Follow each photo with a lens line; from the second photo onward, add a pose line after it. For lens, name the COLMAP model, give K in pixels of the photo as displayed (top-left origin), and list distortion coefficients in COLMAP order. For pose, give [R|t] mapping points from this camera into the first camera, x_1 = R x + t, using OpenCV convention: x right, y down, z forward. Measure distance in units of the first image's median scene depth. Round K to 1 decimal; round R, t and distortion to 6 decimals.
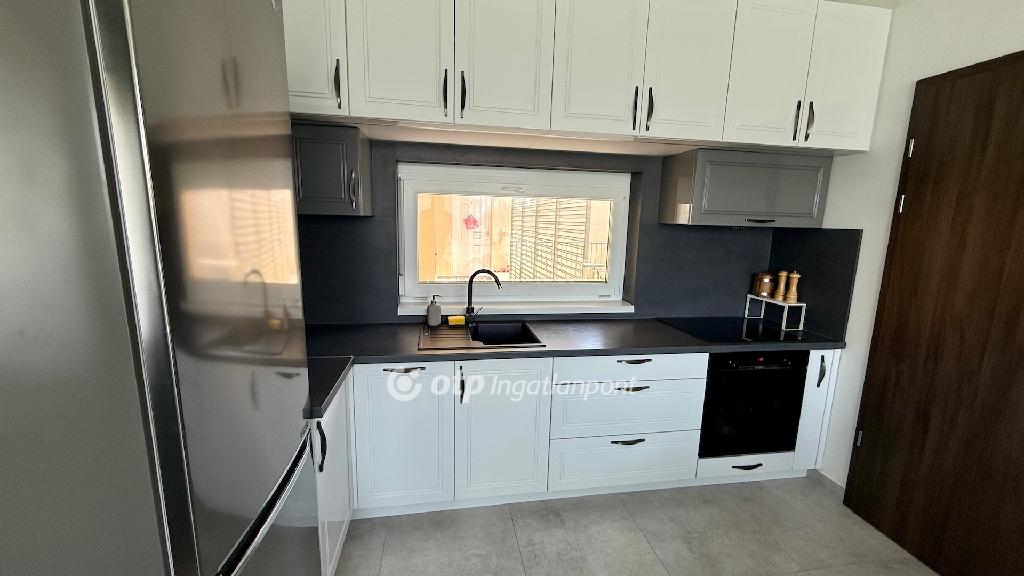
lens RADIAL K [[437.2, 0, 512.0], [0, 437.2, 288.0], [0, 0, 1]] dist [0.000348, 0.000009]
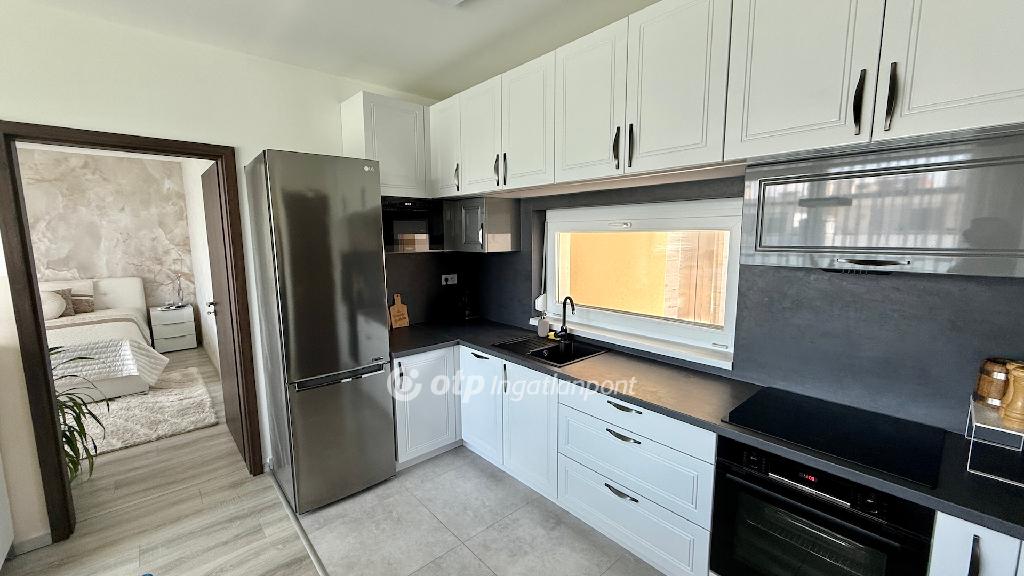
lens RADIAL K [[412.2, 0, 512.0], [0, 412.2, 288.0], [0, 0, 1]] dist [0.000136, -0.000012]
pose [[0.518606, 0.085738, -0.850704, 0.866889], [-0.140673, 0.989957, 0.014016, -0.063057], [0.843362, 0.112402, 0.525458, 0.291823]]
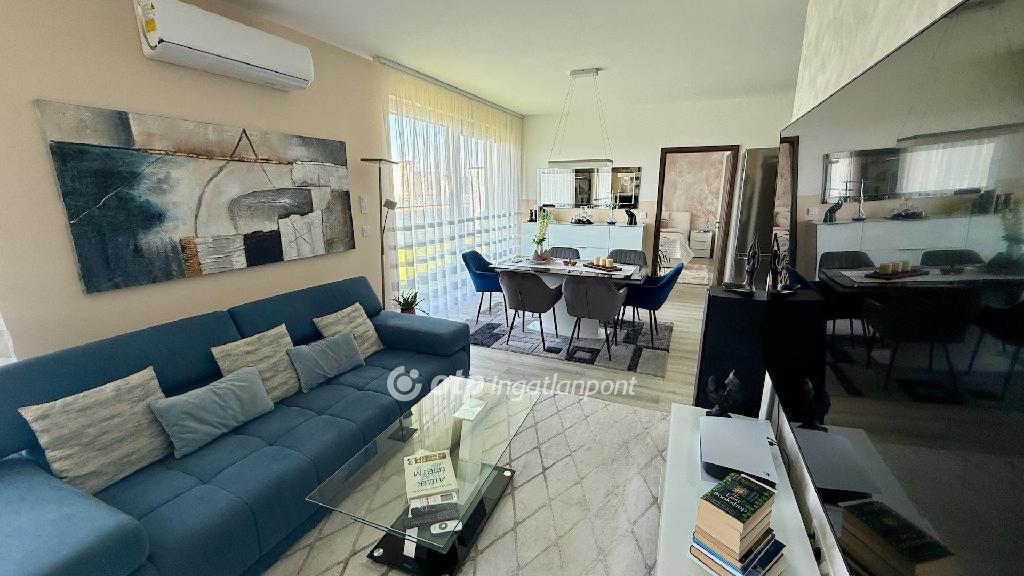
lens RADIAL K [[412.2, 0, 512.0], [0, 412.2, 288.0], [0, 0, 1]] dist [0.000136, -0.000012]
pose [[-0.552242, 0.171868, -0.815776, 1.776247], [-0.164506, 0.936815, 0.308732, -0.060827], [0.817292, 0.304695, -0.489075, 0.444218]]
